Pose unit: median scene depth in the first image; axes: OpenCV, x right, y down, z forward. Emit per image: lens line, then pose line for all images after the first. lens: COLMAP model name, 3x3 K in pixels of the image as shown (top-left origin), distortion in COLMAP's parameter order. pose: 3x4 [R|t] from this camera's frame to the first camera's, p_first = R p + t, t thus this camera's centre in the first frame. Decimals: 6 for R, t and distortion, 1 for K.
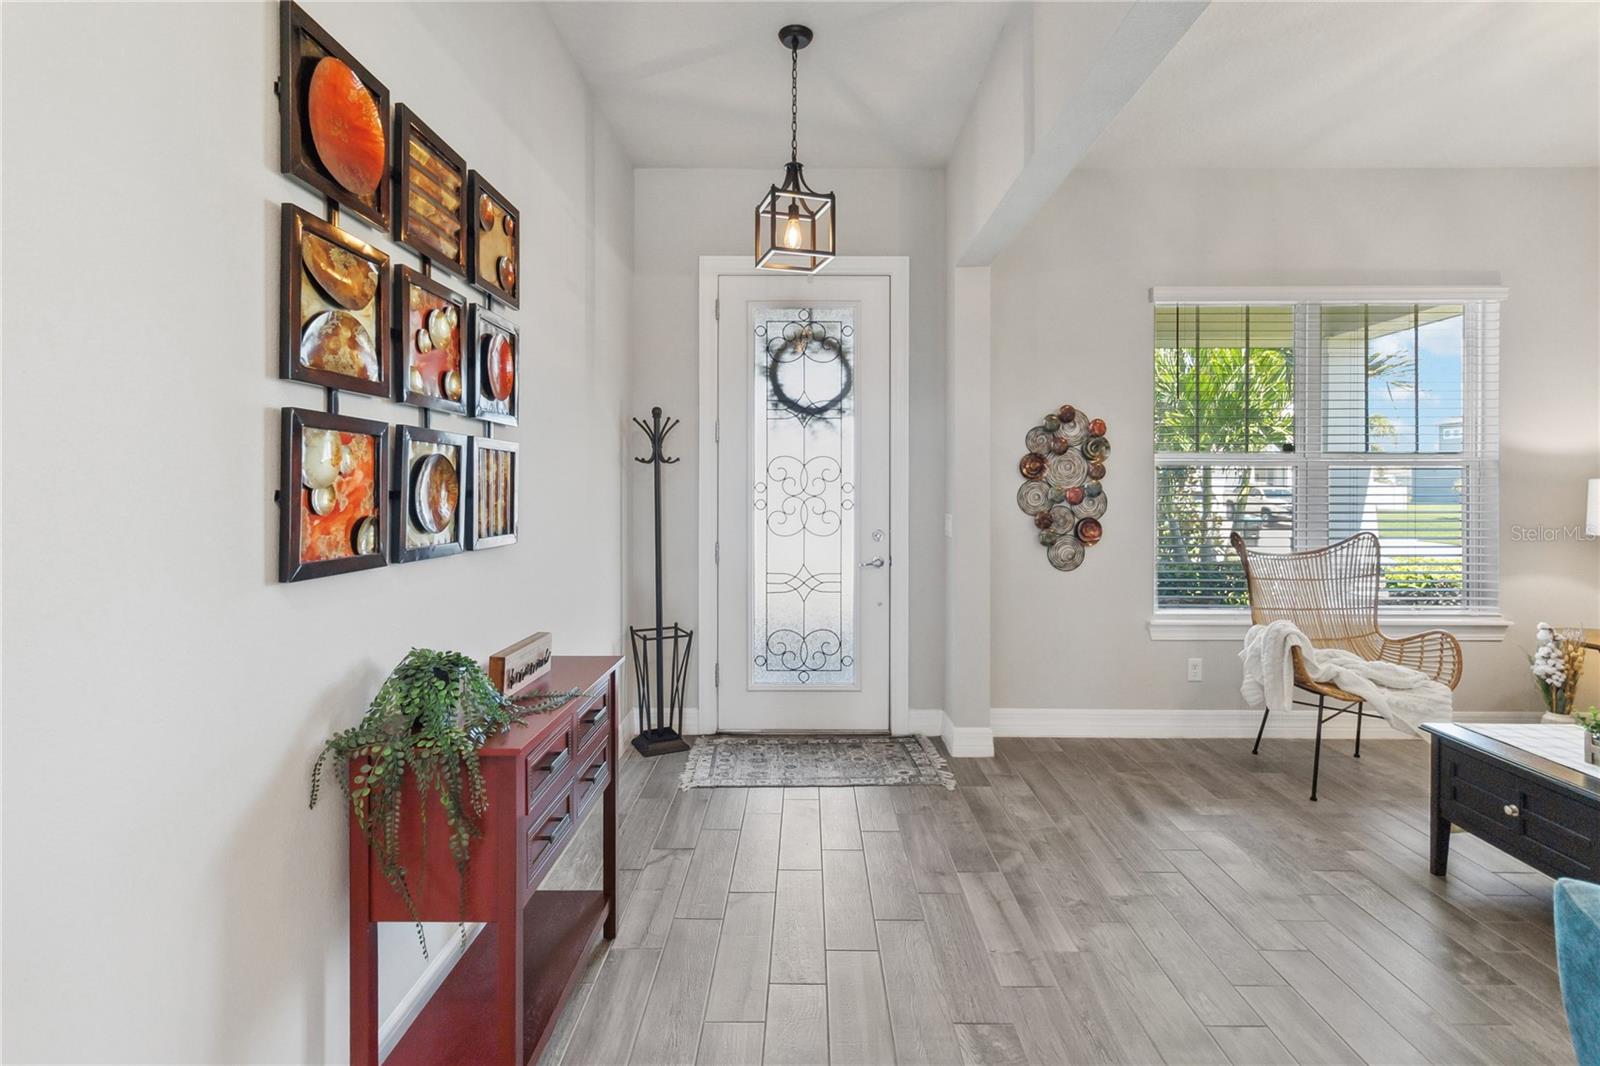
lens RADIAL K [[769.4, 0, 813.6], [0, 769.4, 487.2], [0, 0, 1]] dist [0.005576, 0.000846]
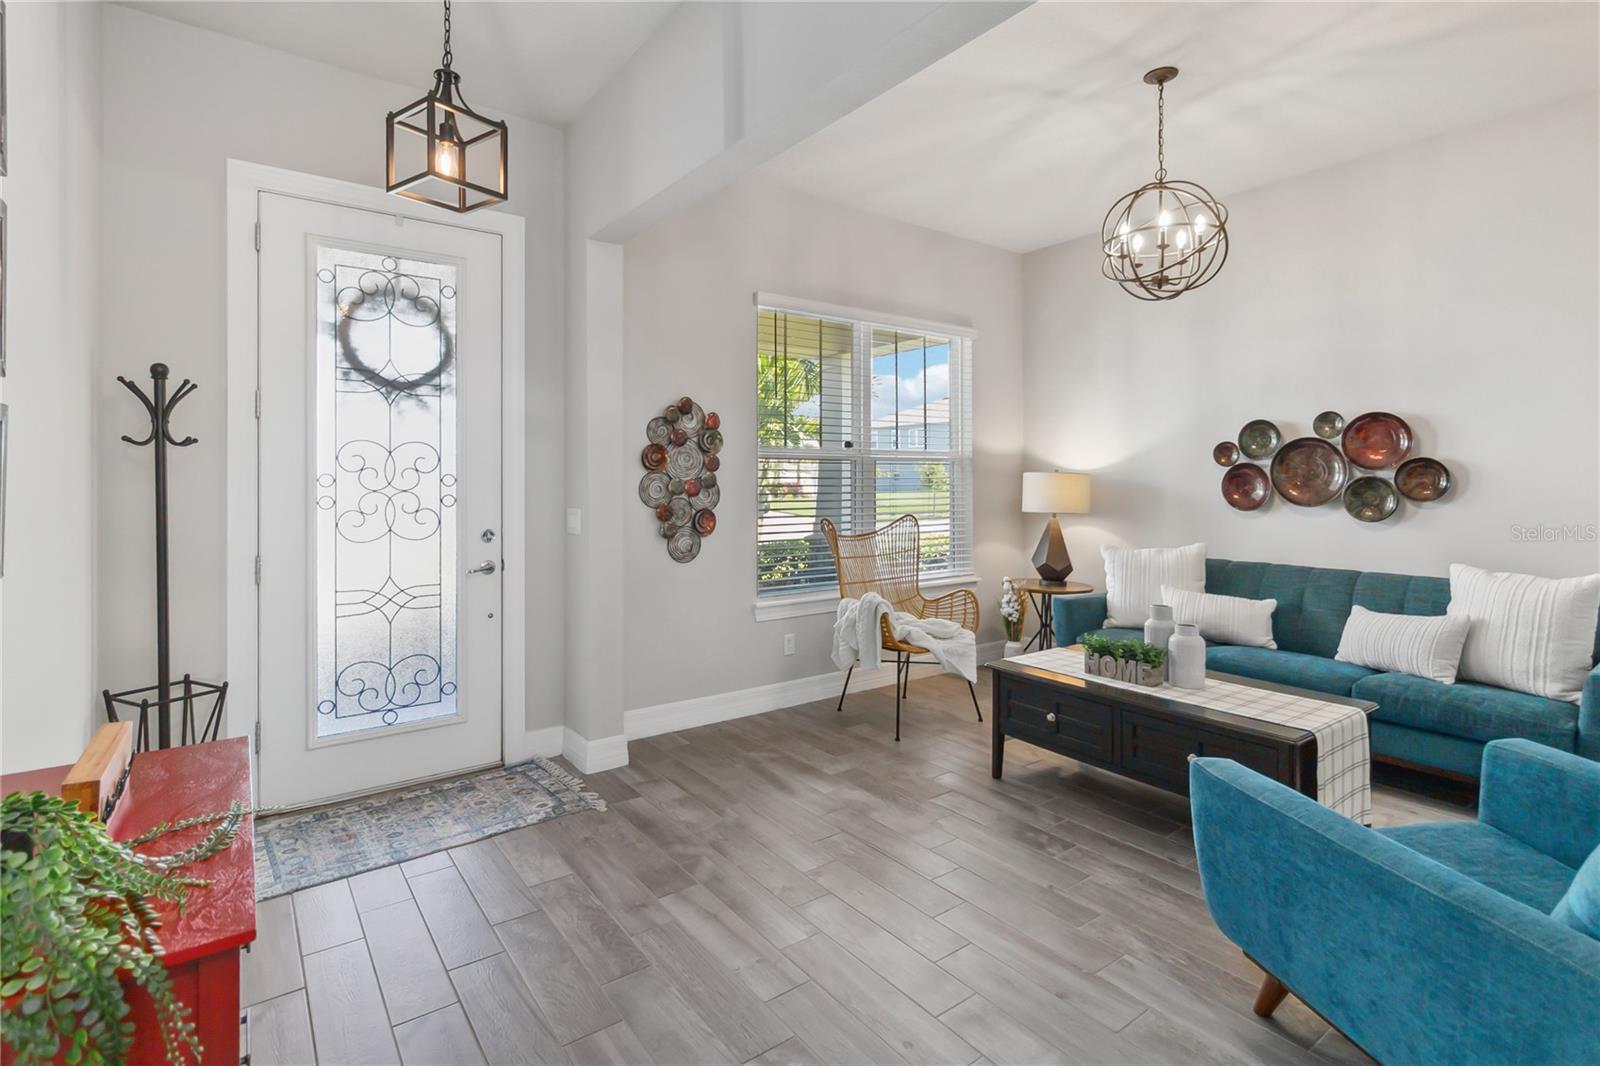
lens RADIAL K [[769.4, 0, 804.7], [0, 769.4, 476.4], [0, 0, 1]] dist [0.005576, 0.000846]
pose [[0.805489, -0.000651, 0.592610, -0.148545], [0.003088, 0.999990, -0.003099, 0.000240], [-0.592603, 0.004326, 0.805483, 0.106396]]
